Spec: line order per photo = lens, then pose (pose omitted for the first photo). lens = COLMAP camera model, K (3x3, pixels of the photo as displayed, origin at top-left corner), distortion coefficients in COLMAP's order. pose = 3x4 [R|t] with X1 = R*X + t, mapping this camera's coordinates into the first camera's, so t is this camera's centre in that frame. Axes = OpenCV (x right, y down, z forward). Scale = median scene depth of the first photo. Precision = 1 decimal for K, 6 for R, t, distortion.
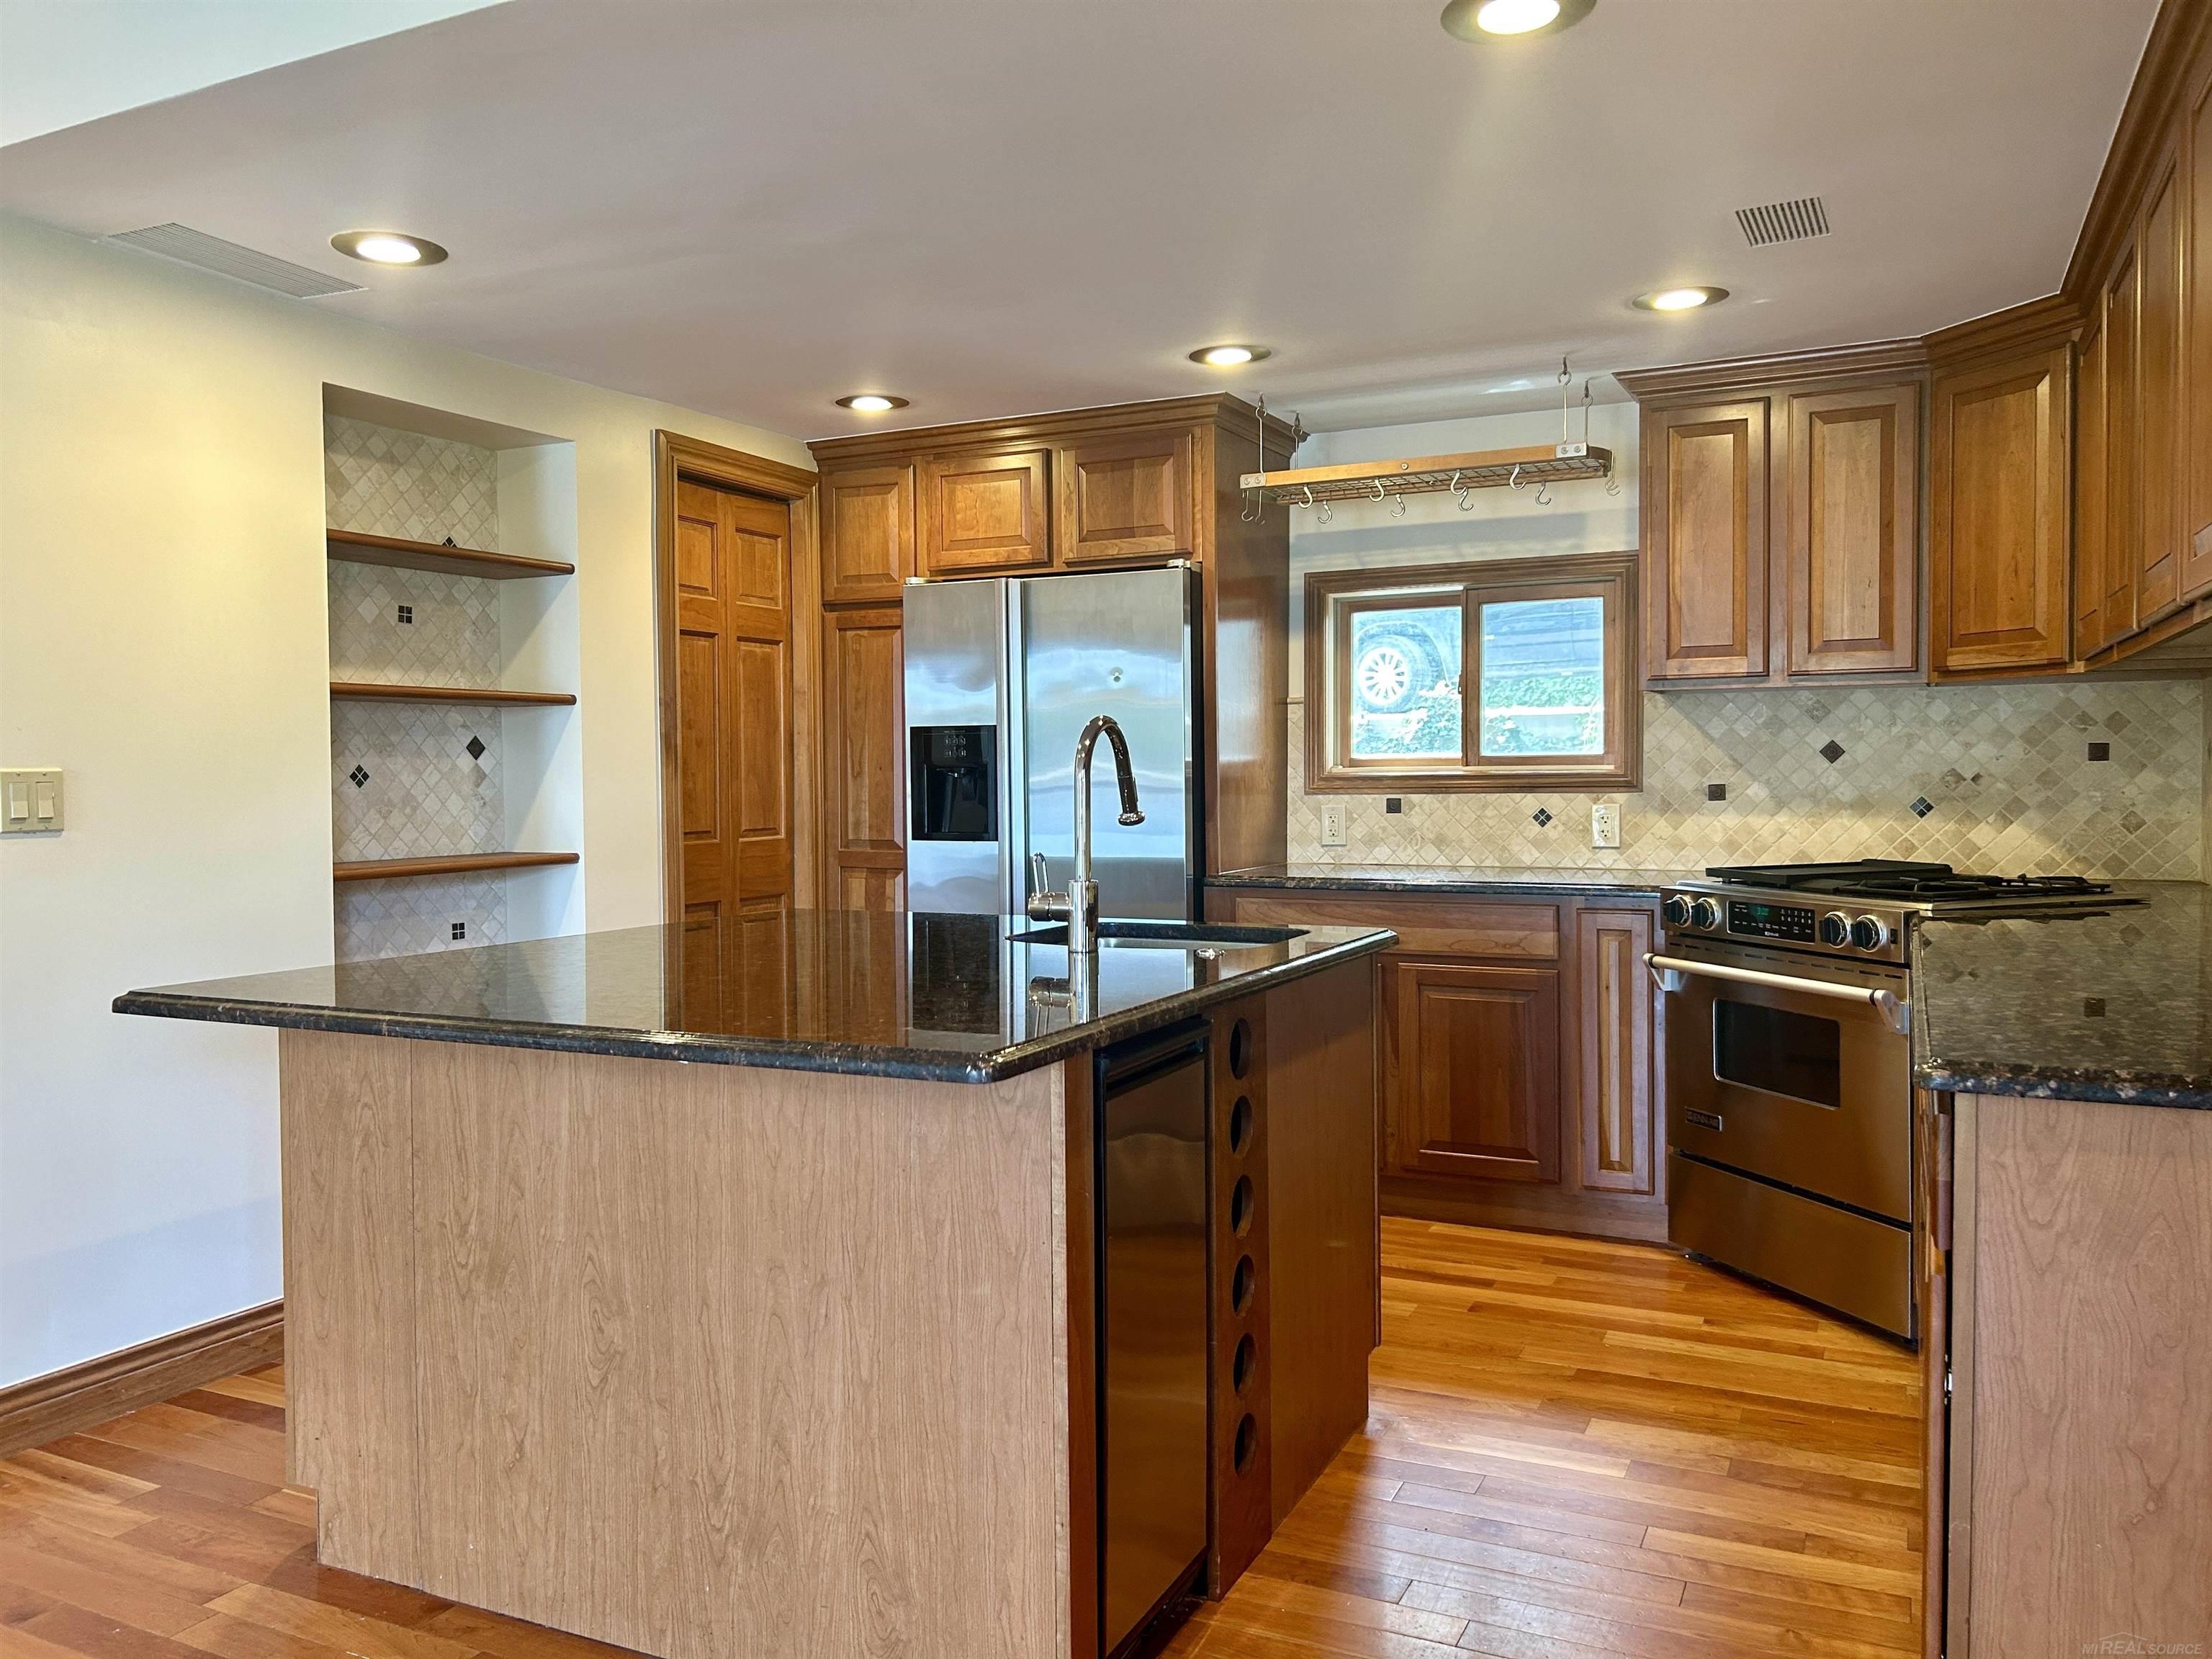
lens RADIAL K [[1665.9, 0, 1106.0], [0, 1665.9, 829.5], [0, 0, 1]] dist [0.029995, 0.001738]
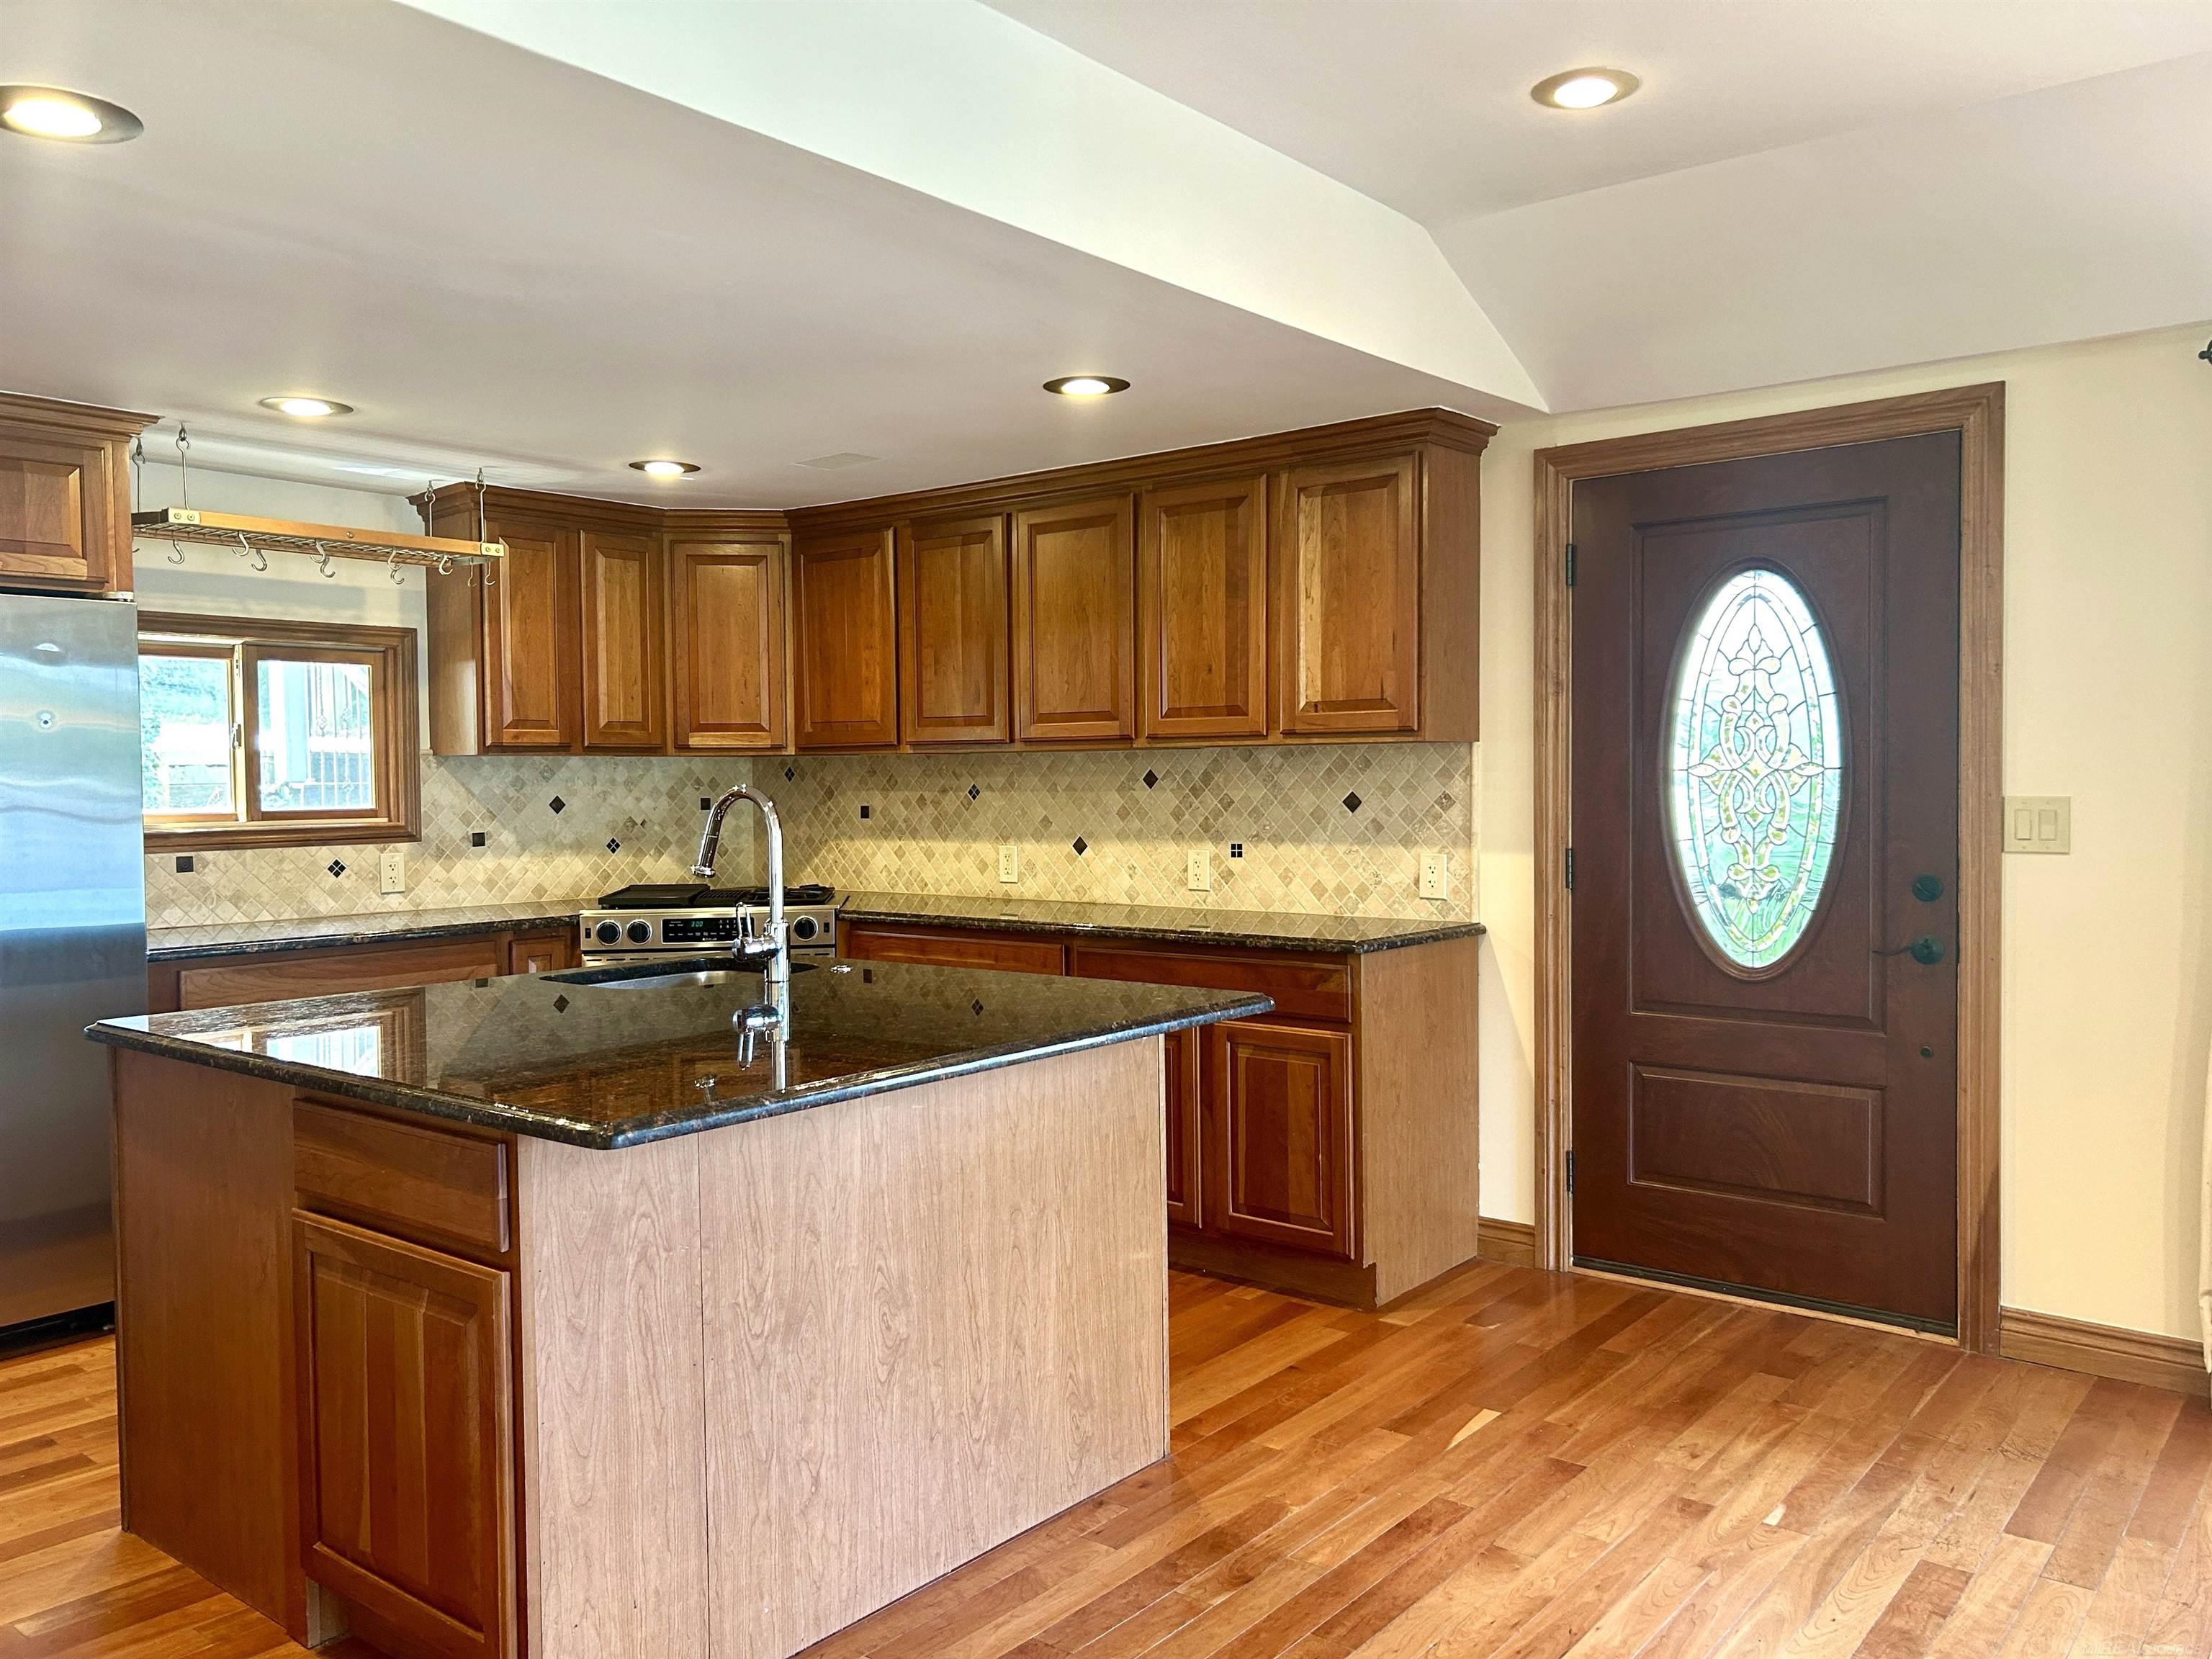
lens RADIAL K [[1665.9, 0, 1106.0], [0, 1665.9, 829.5], [0, 0, 1]] dist [0.029995, 0.001738]
pose [[0.225594, -0.024000, 0.973926, -0.754138], [0.045430, 0.998868, 0.014092, -0.028021], [-0.973162, 0.041066, 0.226429, 0.320397]]
